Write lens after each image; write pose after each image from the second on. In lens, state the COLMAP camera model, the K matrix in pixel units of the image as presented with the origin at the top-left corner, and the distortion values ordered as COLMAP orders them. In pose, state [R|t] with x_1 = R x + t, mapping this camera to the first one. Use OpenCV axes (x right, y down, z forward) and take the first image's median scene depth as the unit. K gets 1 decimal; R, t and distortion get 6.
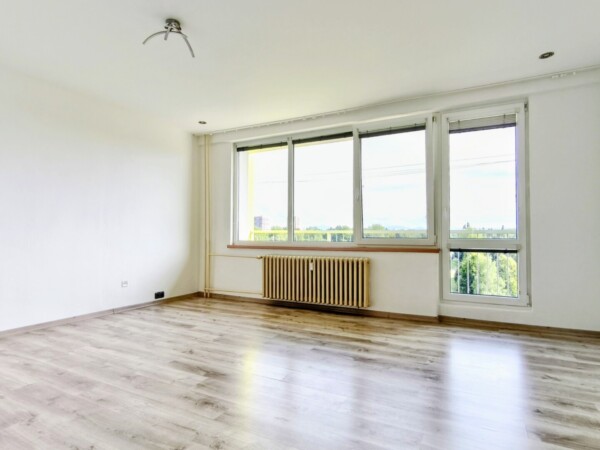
lens RADIAL K [[336.9, 0, 298.9], [0, 336.9, 225.5], [0, 0, 1]] dist [-0.008070, 0.005174]
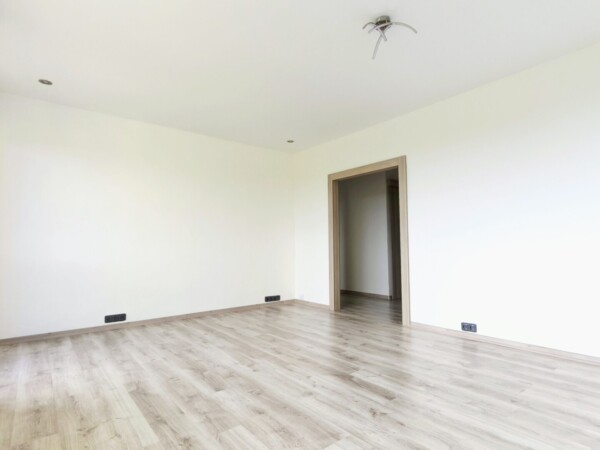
lens RADIAL K [[336.9, 0, 297.7], [0, 336.9, 224.4], [0, 0, 1]] dist [-0.008070, 0.005174]
pose [[-0.914046, 0.030318, 0.404475, -0.528395], [-0.005217, 0.996241, -0.086463, 0.056328], [-0.405577, -0.081142, -0.910452, 1.941911]]
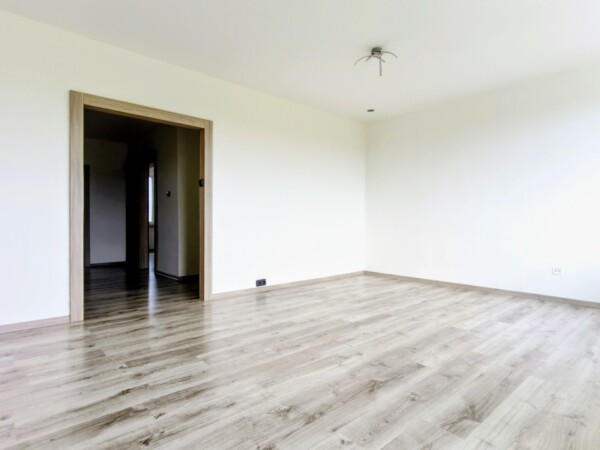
lens RADIAL K [[336.9, 0, 302.5], [0, 336.9, 226.9], [0, 0, 1]] dist [-0.008070, 0.005174]
pose [[-0.351627, 0.006868, -0.936115, 0.949699], [0.019792, 0.999804, -0.000099, 0.070713], [0.935931, -0.018562, -0.351694, 1.183951]]
